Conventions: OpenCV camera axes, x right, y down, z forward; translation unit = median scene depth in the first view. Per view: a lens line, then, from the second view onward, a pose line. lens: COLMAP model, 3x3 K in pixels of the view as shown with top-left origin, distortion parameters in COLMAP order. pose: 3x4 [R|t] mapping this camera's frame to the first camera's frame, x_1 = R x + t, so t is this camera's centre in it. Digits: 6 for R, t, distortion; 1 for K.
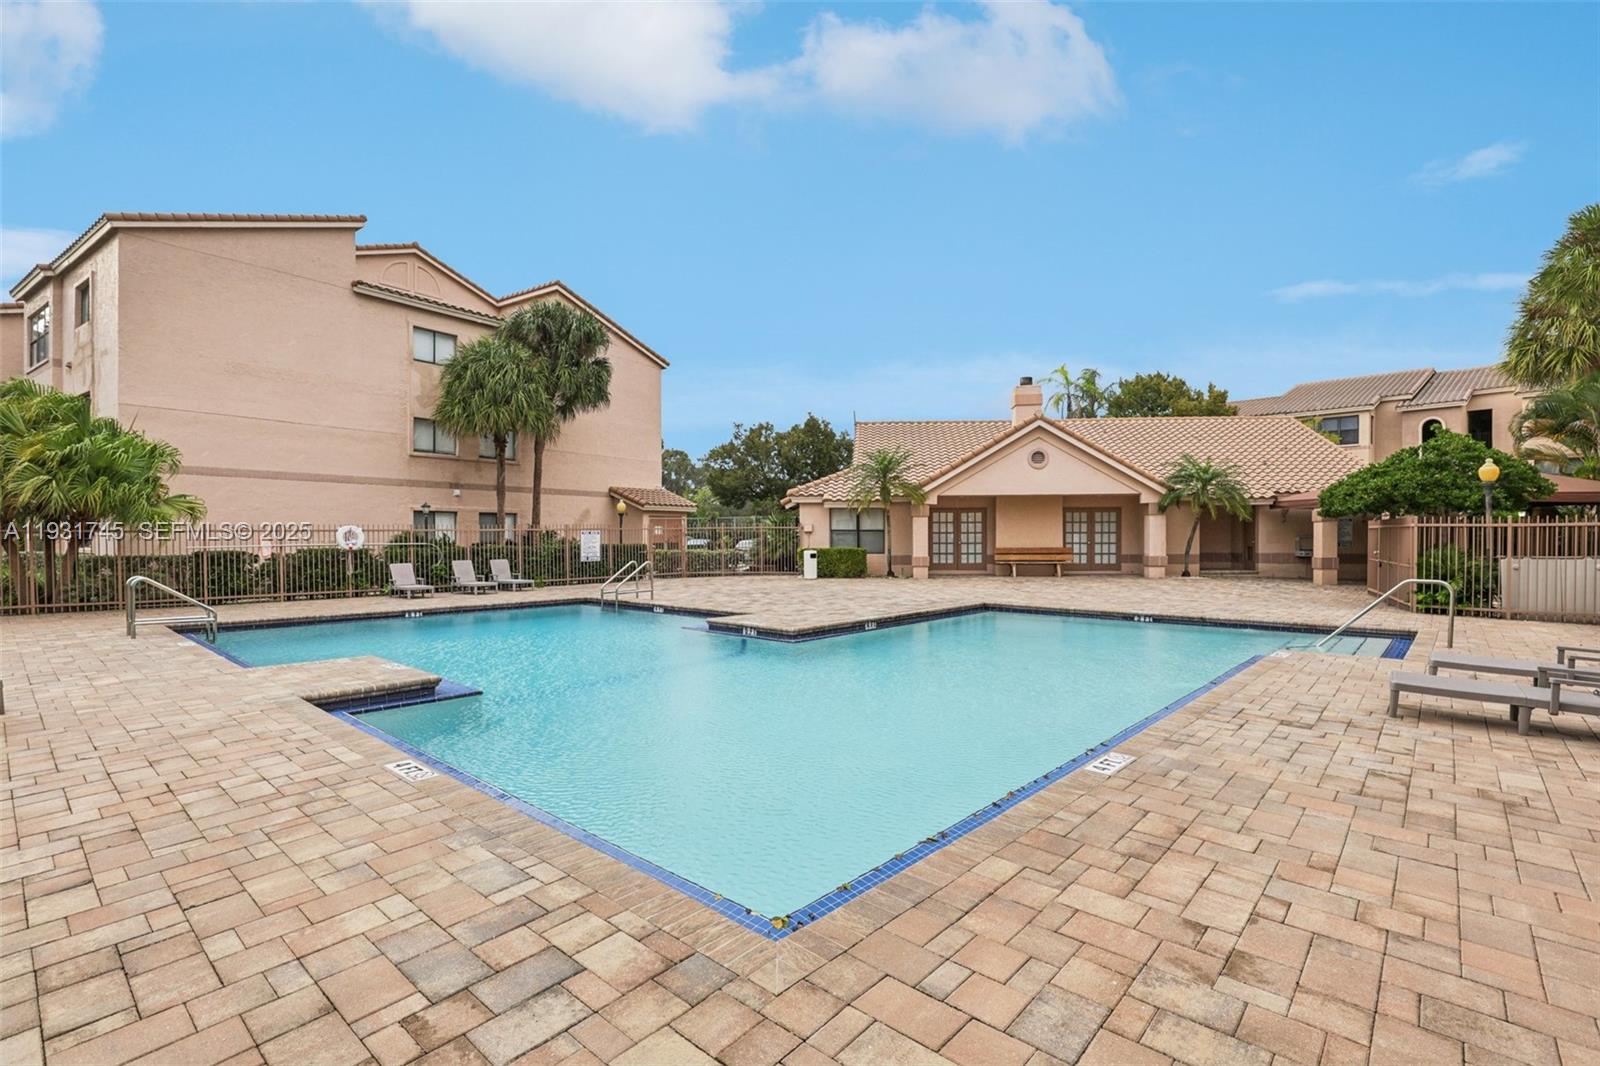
lens RADIAL K [[733.3, 0, 809.4], [0, 733.3, 539.5], [0, 0, 1]] dist [-0.028518, 0.001947]
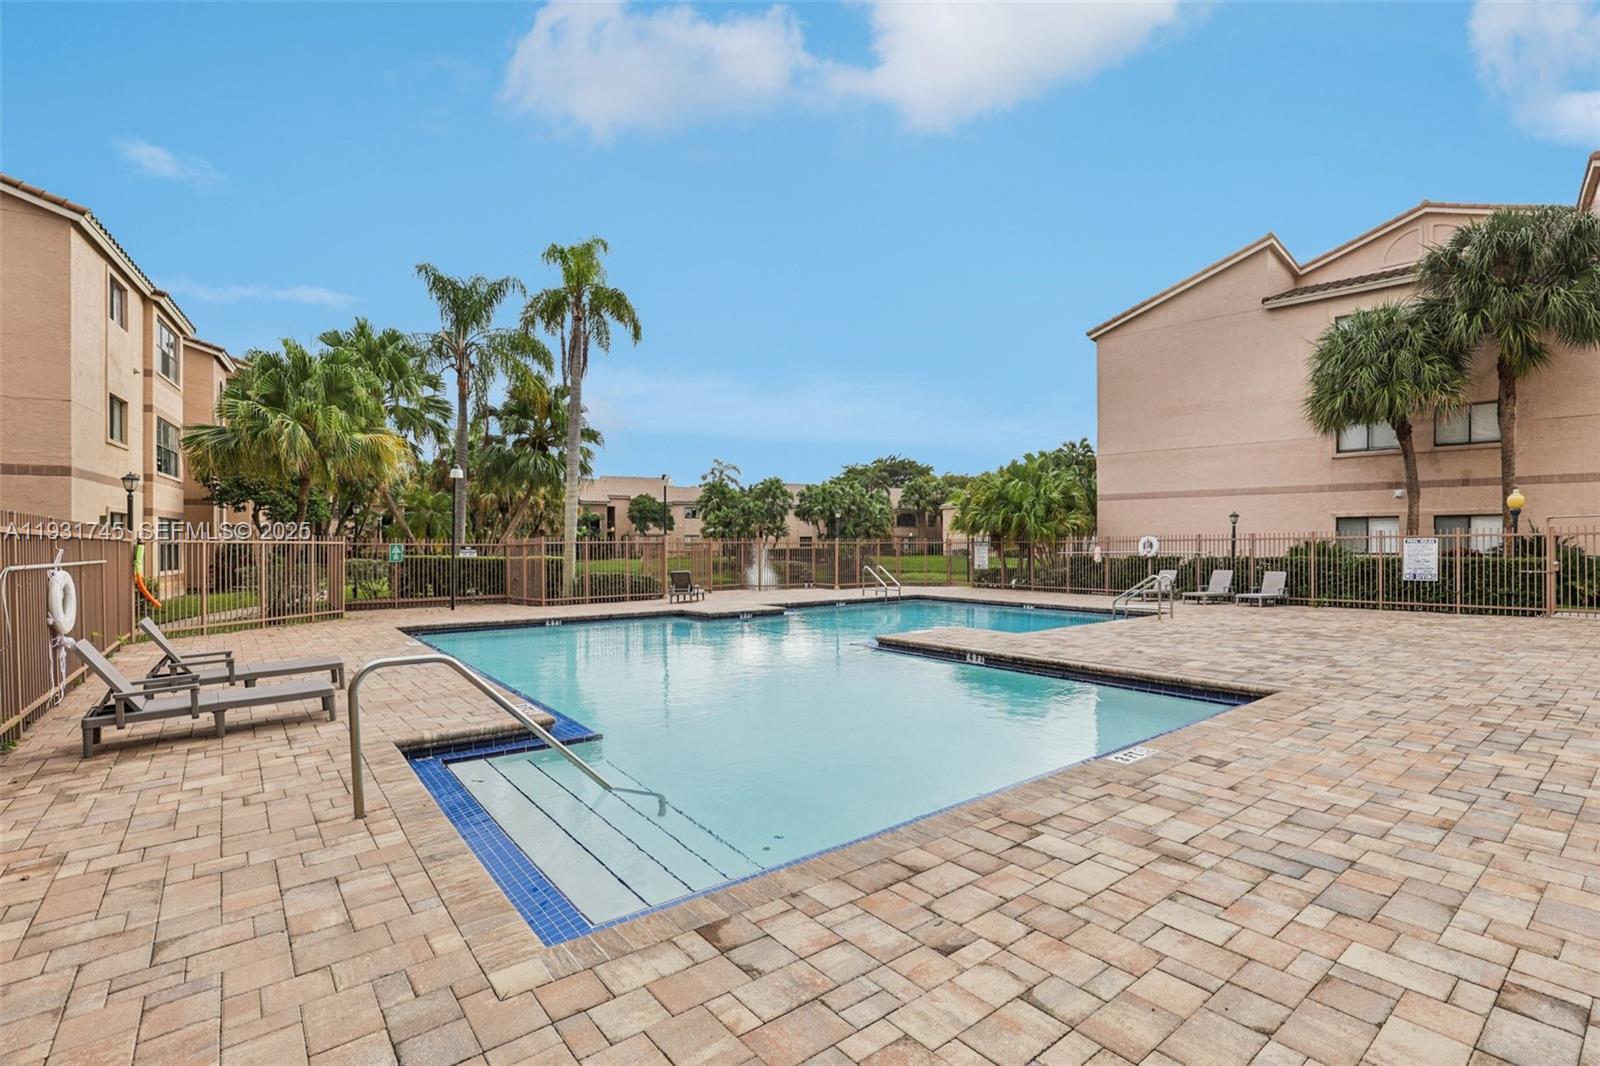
lens RADIAL K [[733.3, 0, 809.4], [0, 733.3, 539.5], [0, 0, 1]] dist [-0.028518, 0.001947]
pose [[-0.157690, -0.005194, -0.987475, 0.416692], [-0.001371, 0.999986, -0.005041, -0.005166], [0.987488, 0.000559, -0.157695, 0.431637]]
